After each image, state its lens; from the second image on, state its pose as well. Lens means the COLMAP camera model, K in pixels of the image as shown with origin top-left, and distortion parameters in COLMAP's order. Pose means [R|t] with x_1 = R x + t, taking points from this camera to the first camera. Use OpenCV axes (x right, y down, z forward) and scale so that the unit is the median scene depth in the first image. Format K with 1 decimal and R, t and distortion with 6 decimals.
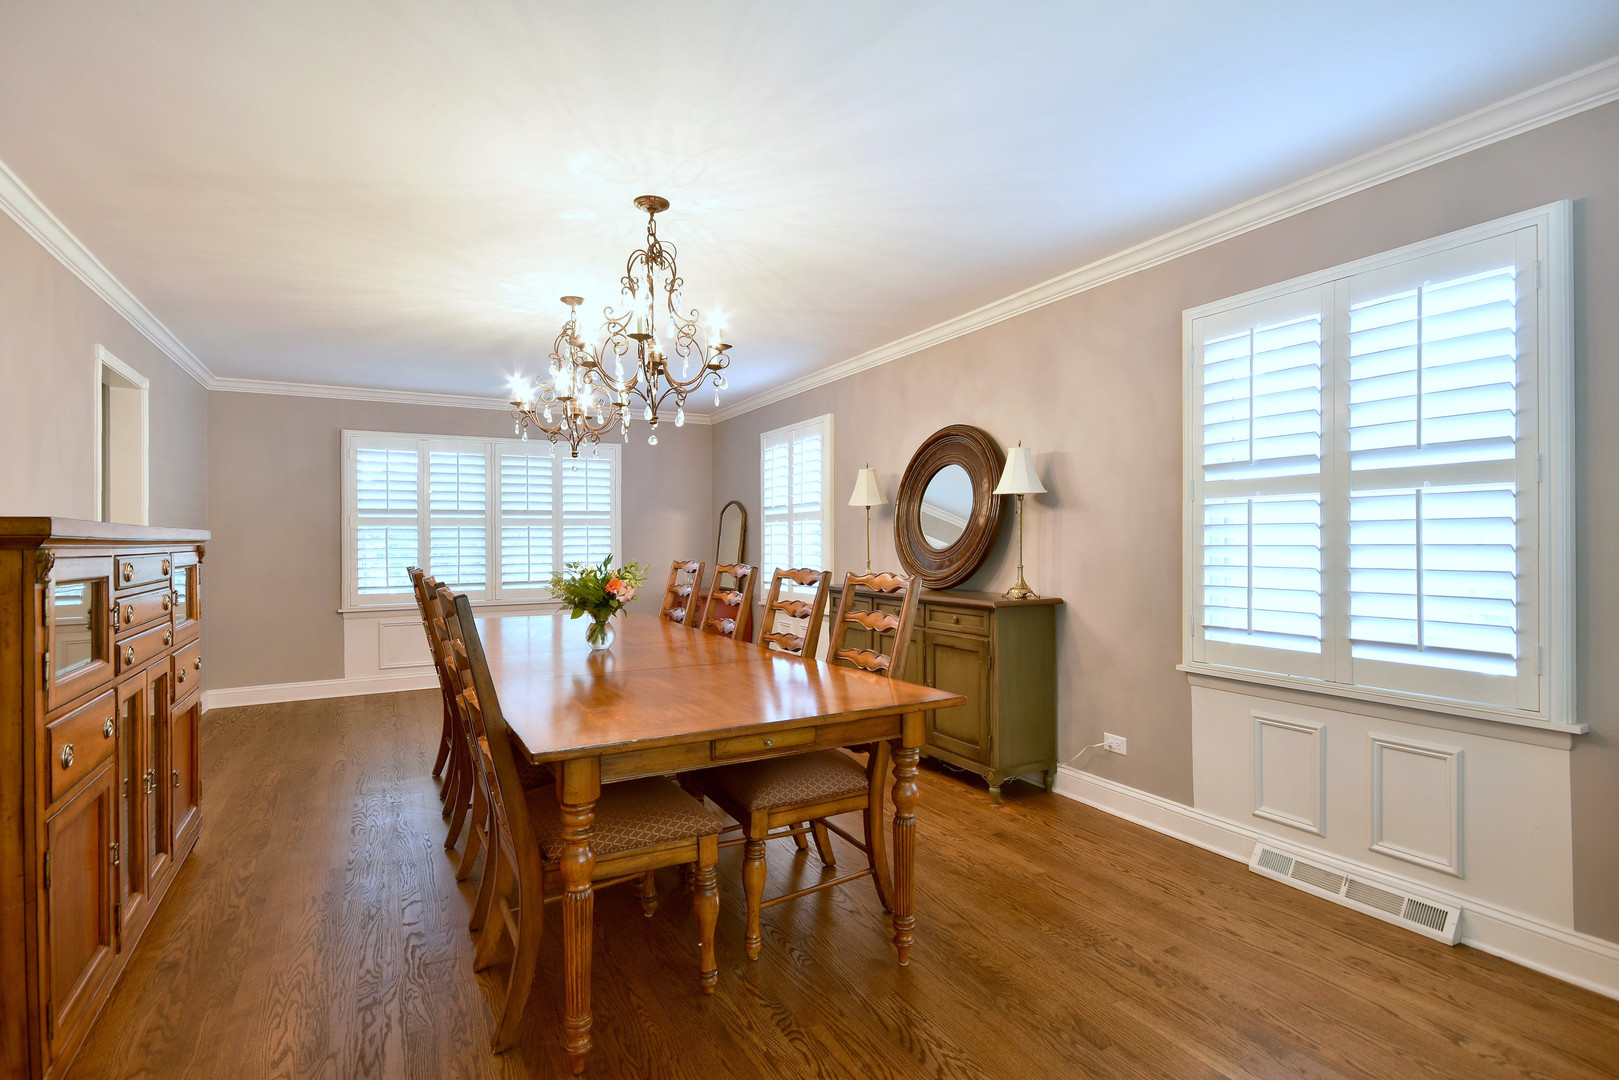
lens RADIAL K [[778.6, 0, 805.6], [0, 778.6, 552.7], [0, 0, 1]] dist [-0.001538, -0.000677]
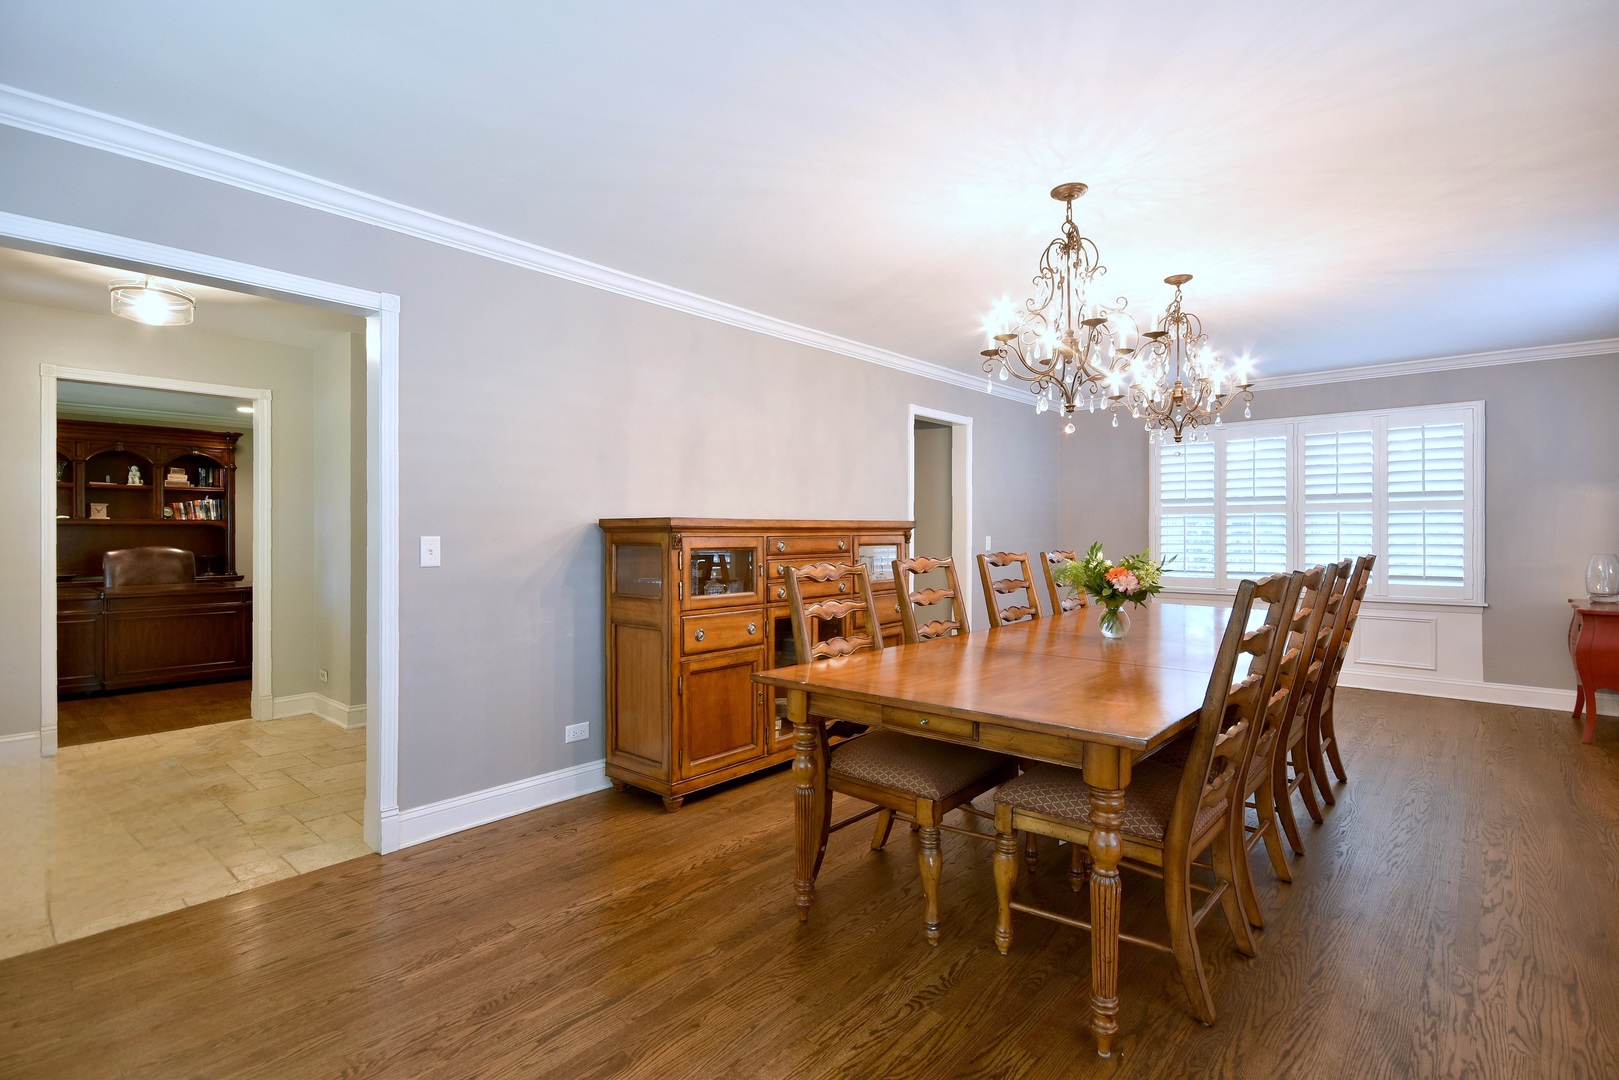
lens RADIAL K [[798.6, 0, 858.4], [0, 798.6, 546.6], [0, 0, 1]] dist [0.003145, 0.000228]
pose [[0.351833, 0.024715, -0.935736, 0.633346], [-0.015742, 0.999666, 0.020485, -0.009756], [0.935930, 0.007523, 0.352105, 0.365821]]
